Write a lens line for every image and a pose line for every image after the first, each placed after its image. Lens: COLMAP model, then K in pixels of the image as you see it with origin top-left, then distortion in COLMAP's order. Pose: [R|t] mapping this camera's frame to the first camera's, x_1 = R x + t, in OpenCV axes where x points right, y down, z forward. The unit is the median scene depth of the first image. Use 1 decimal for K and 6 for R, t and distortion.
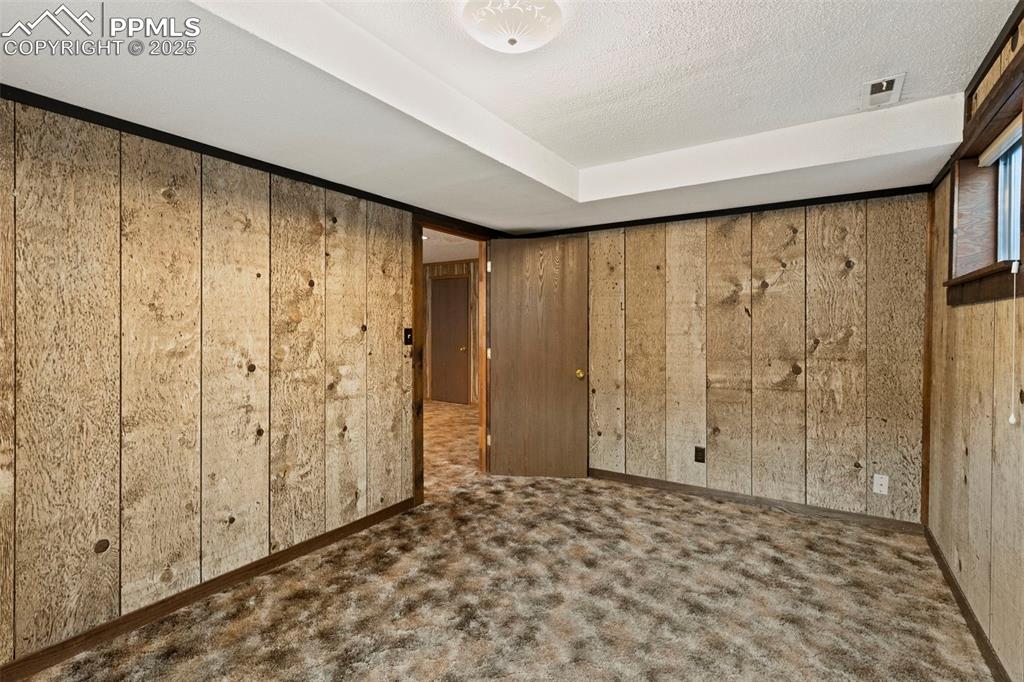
lens RADIAL K [[470.2, 0, 514.6], [0, 470.2, 334.0], [0, 0, 1]] dist [0.003731, 0.000314]
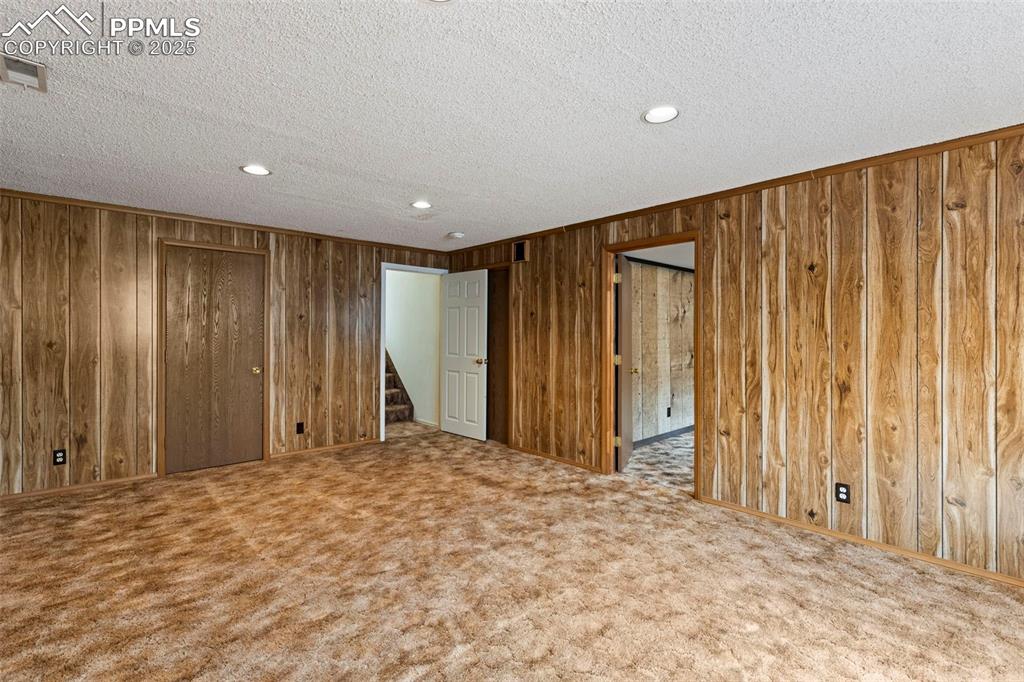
lens RADIAL K [[470.2, 0, 516.7], [0, 470.2, 335.4], [0, 0, 1]] dist [0.003731, 0.000314]
pose [[0.248256, -0.006306, 0.968674, -1.276103], [0.013788, 0.999901, 0.002976, -0.022932], [-0.968596, 0.012618, 0.248318, 1.064653]]
